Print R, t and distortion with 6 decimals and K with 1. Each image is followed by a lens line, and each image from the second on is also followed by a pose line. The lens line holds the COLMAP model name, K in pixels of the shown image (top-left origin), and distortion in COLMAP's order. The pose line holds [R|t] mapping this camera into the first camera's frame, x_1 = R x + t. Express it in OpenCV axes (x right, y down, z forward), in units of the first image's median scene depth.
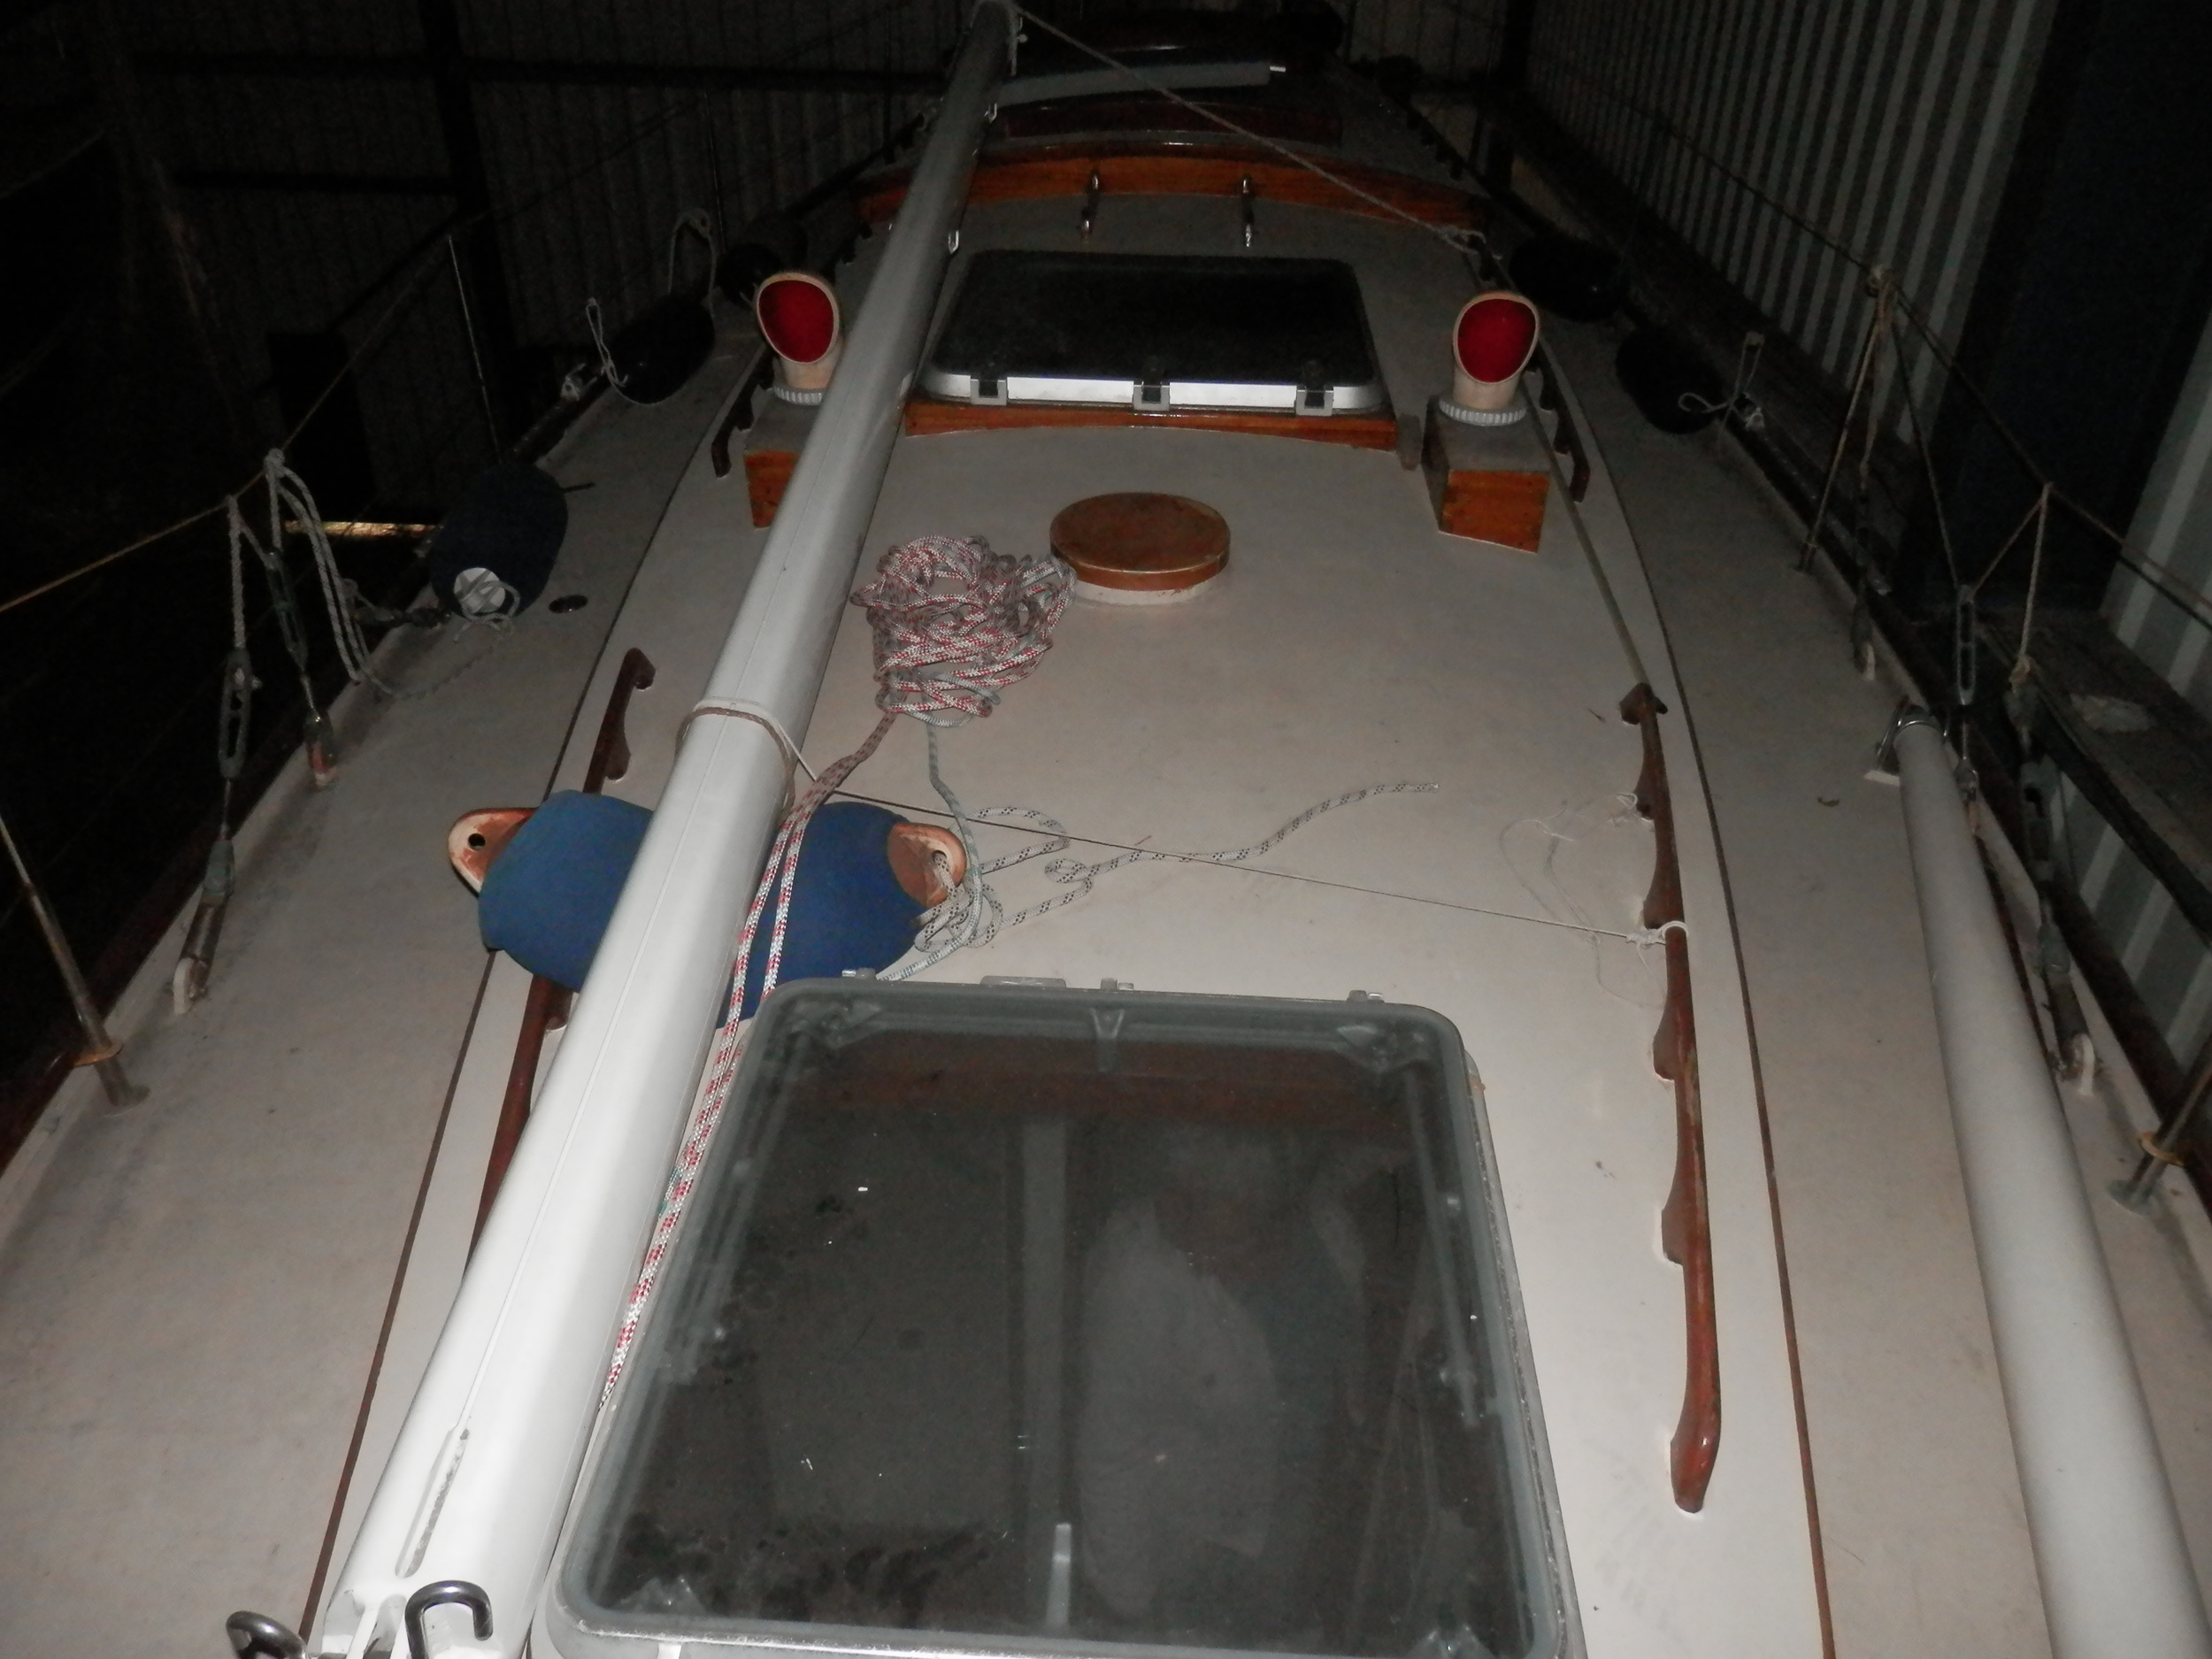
lens RADIAL K [[1737.0, 0, 1112.9], [0, 1737.0, 819.2], [0, 0, 1]] dist [0.028415, -0.000319]
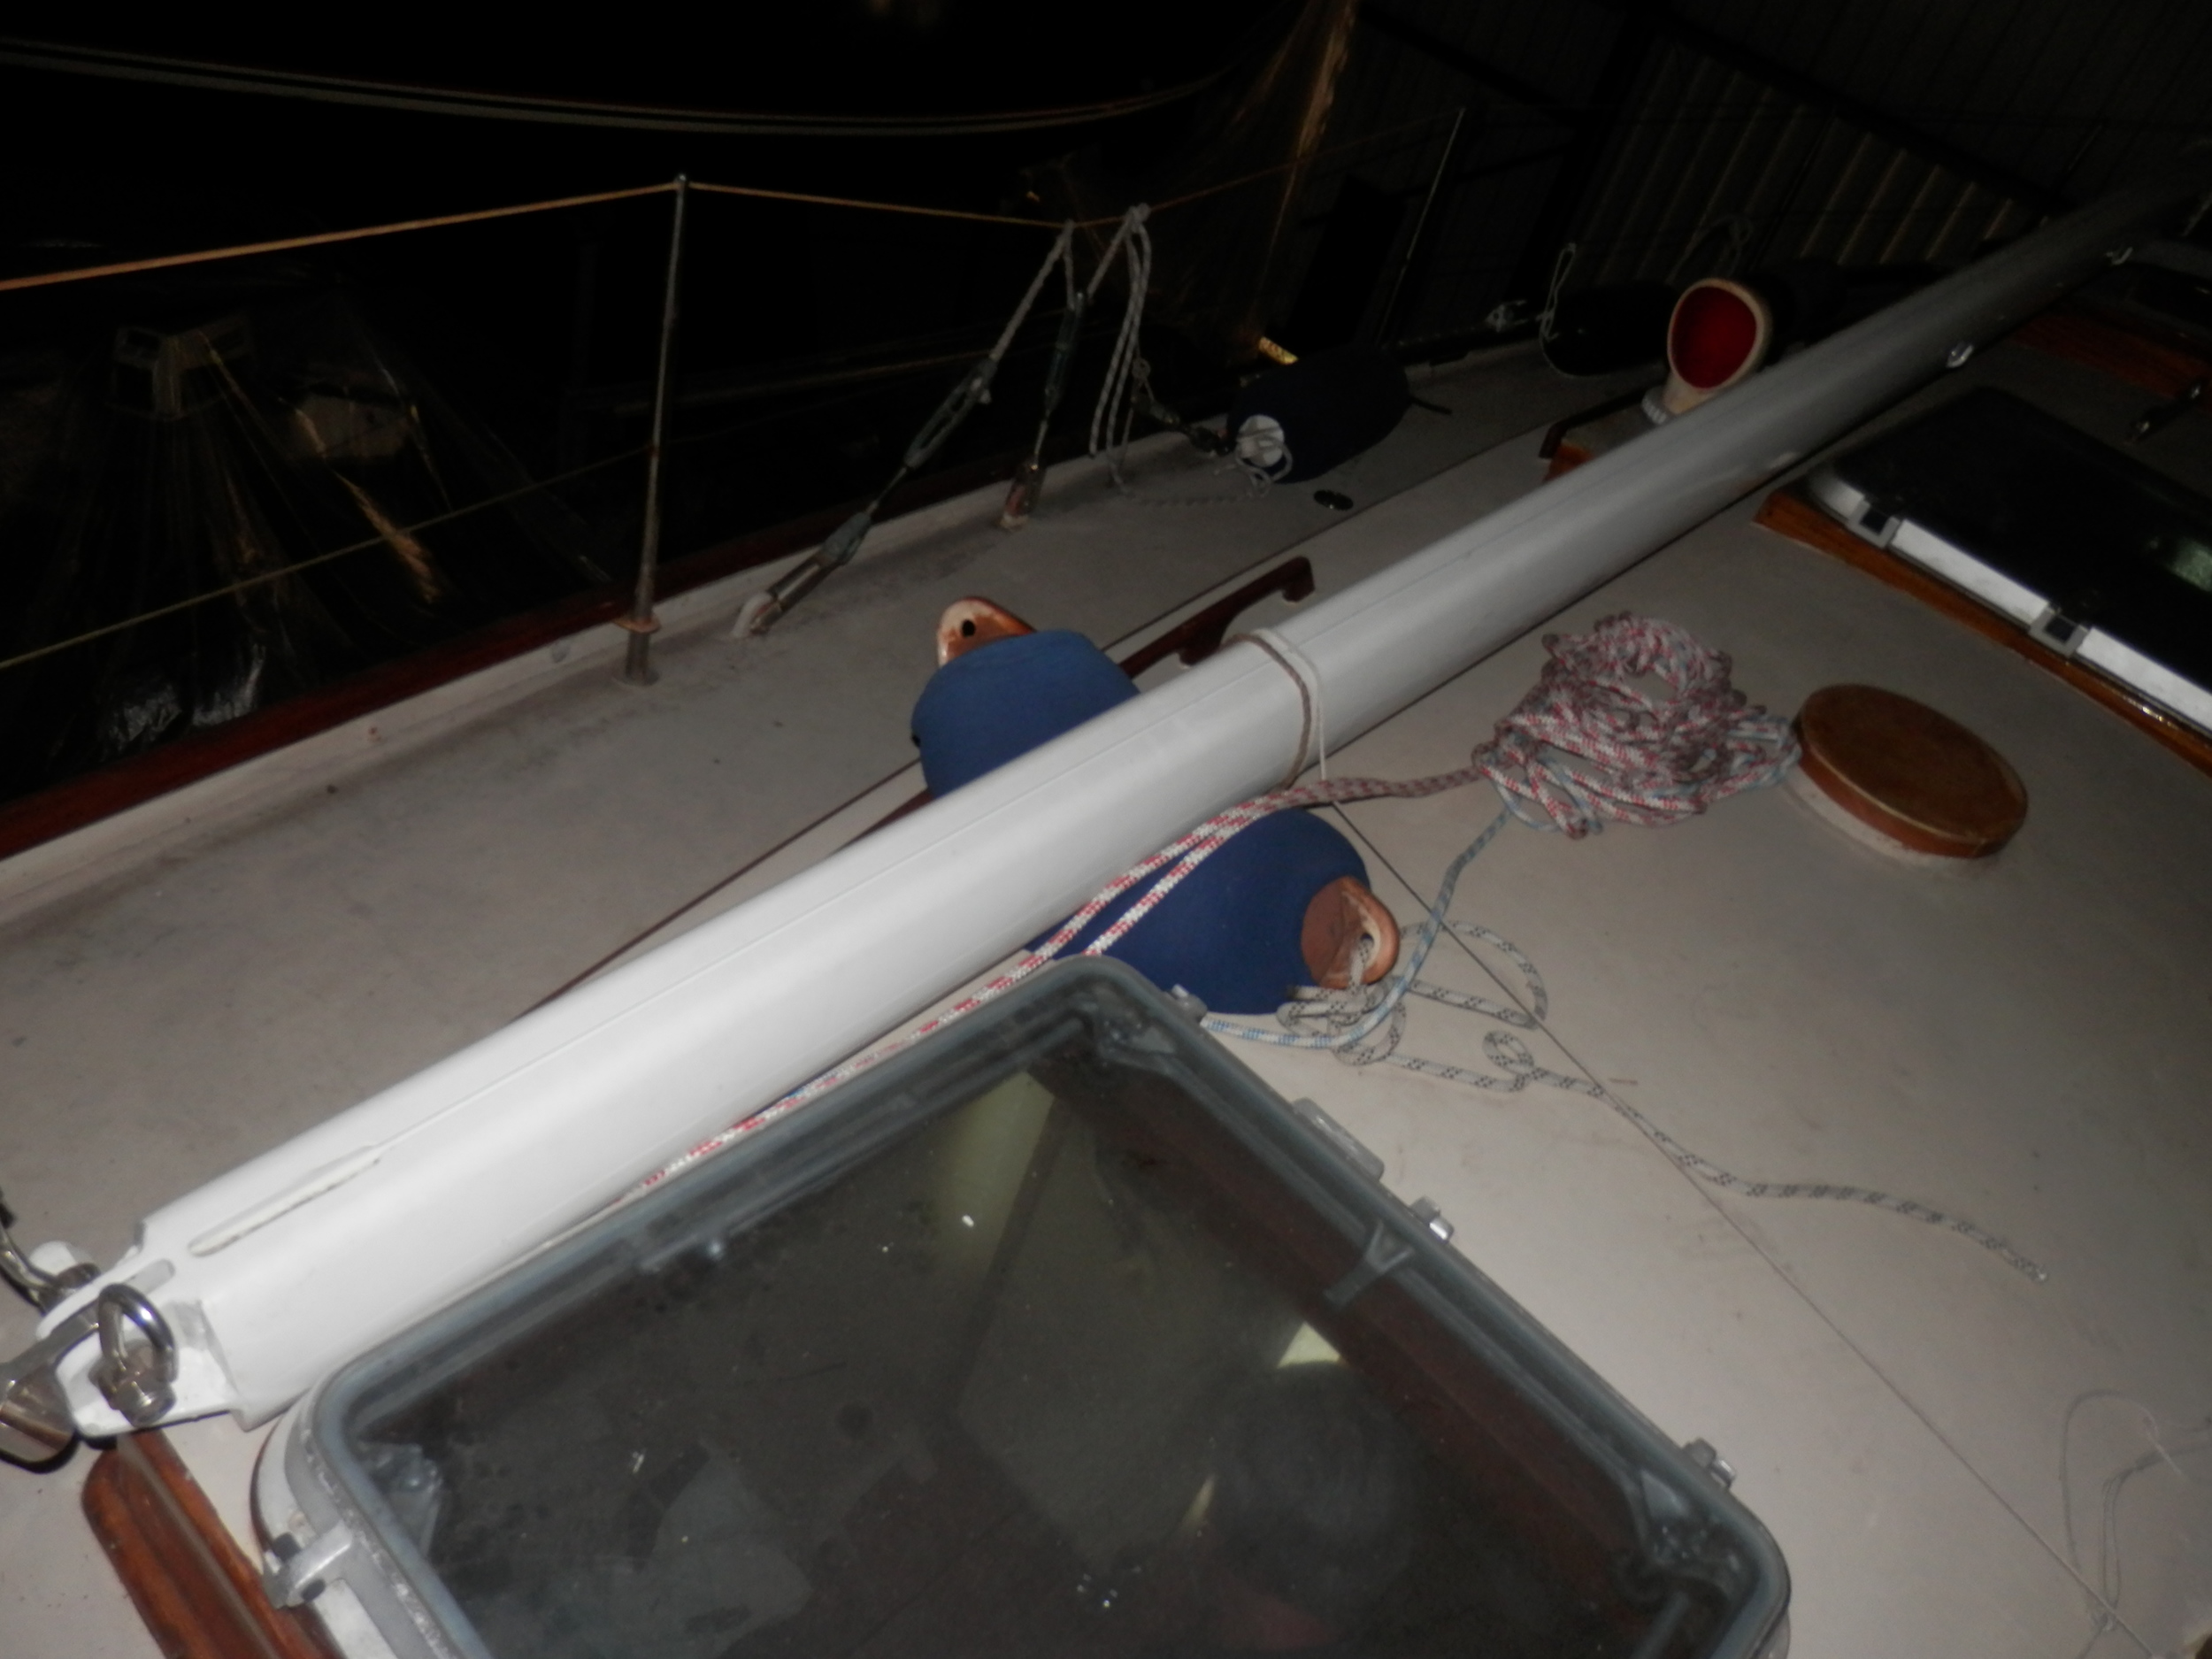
lens RADIAL K [[1737.0, 0, 1112.9], [0, 1737.0, 819.2], [0, 0, 1]] dist [0.028415, -0.000319]
pose [[0.744218, 0.554999, -0.371638, 0.058319], [-0.553854, 0.823762, 0.121085, -0.042152], [0.373343, 0.115719, 0.920448, 0.162051]]
